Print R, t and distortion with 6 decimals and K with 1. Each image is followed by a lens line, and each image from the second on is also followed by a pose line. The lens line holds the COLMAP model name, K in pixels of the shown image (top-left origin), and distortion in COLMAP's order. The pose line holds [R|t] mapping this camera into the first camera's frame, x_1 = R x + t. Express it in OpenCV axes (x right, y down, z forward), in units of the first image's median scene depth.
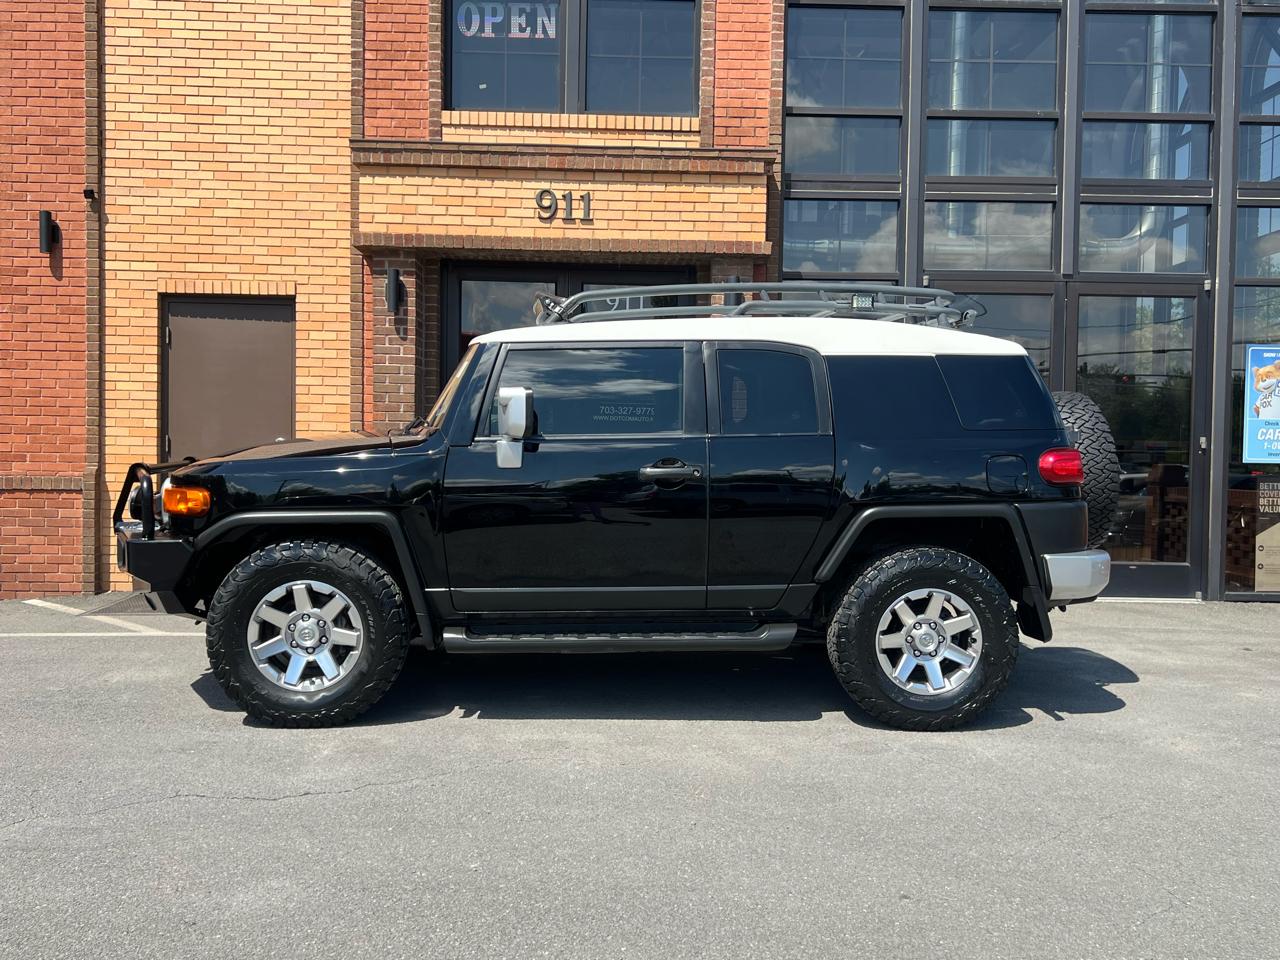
lens RADIAL K [[1109.9, 0, 637.6], [0, 1109.9, 478.3], [0, 0, 1]] dist [0.050115, -0.061772]
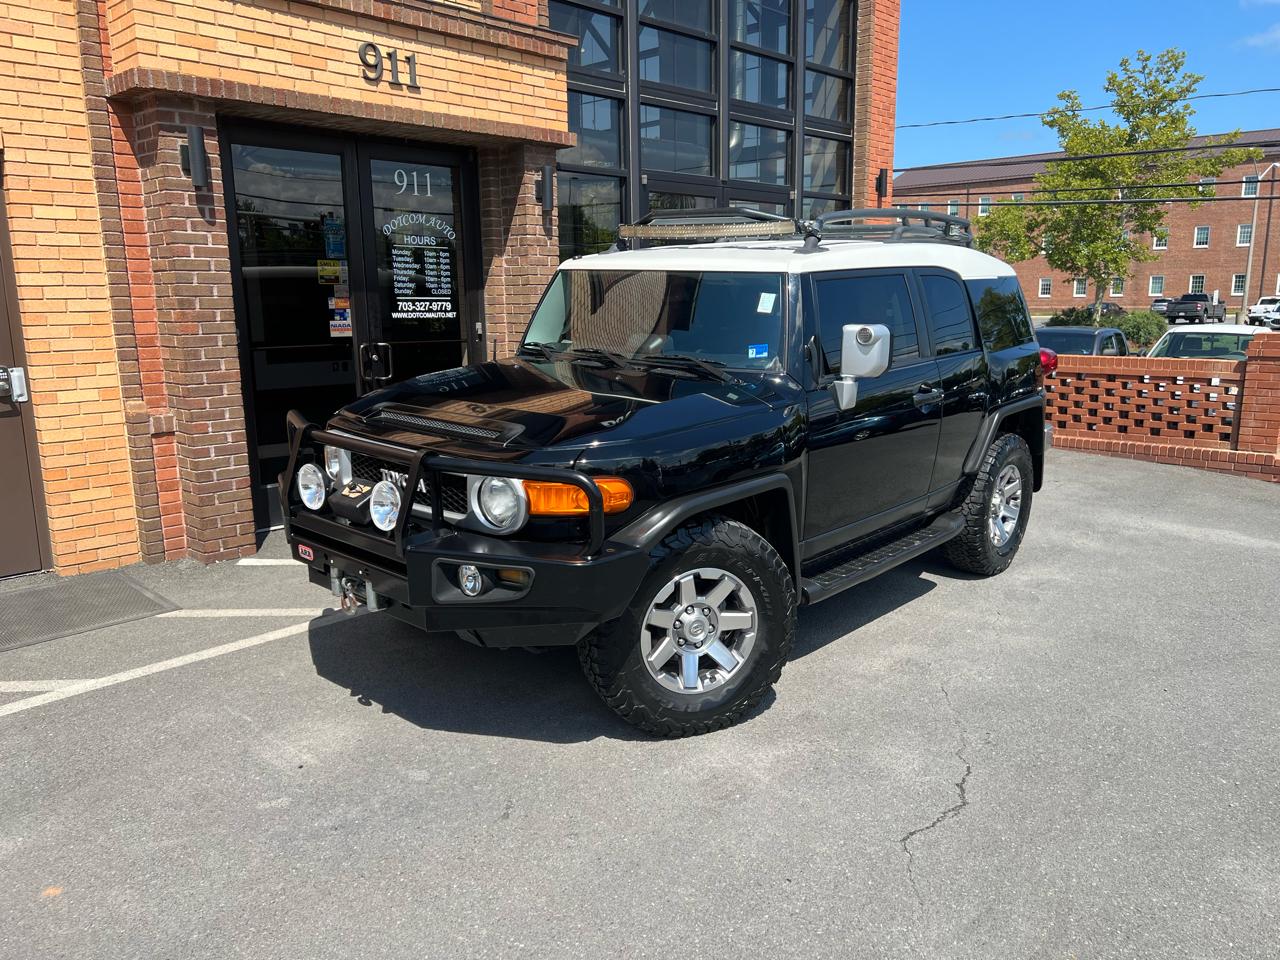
lens RADIAL K [[969.1, 0, 636.4], [0, 969.1, 486.7], [0, 0, 1]] dist [0.040701, -0.047345]
pose [[0.705148, -0.162555, 0.690176, -0.496854], [0.039125, 0.980804, 0.191032, -0.065500], [-0.707980, -0.107703, 0.697971, 0.313516]]
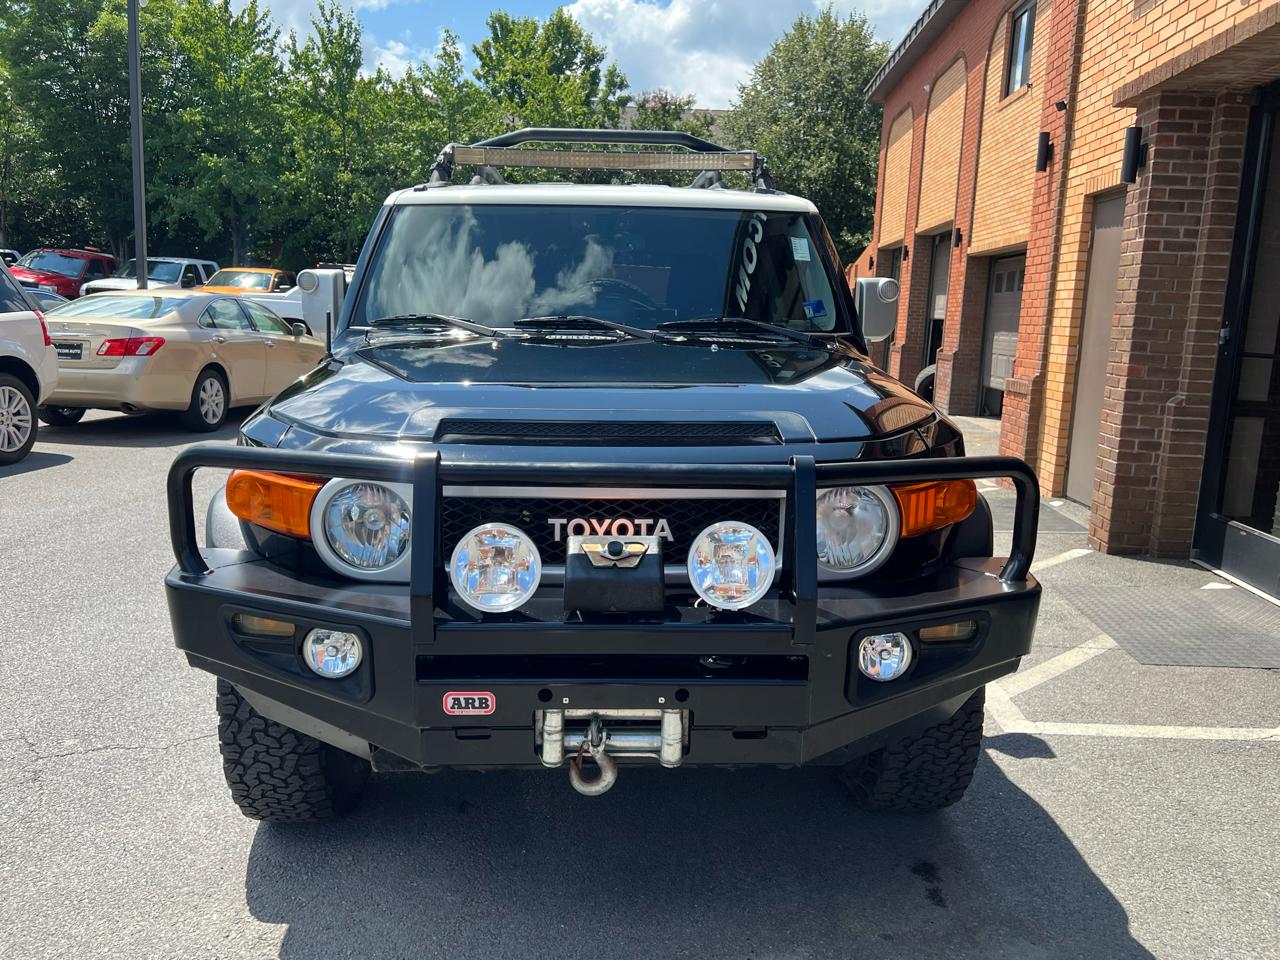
lens RADIAL K [[1046.5, 0, 639.6], [0, 1046.5, 485.9], [0, 0, 1]] dist [0.038035, -0.042434]
pose [[-0.067698, 0.141684, -0.987594, 0.555527], [-0.067372, 0.986957, 0.146211, -0.026516], [0.995429, 0.076435, -0.057270, 0.718093]]
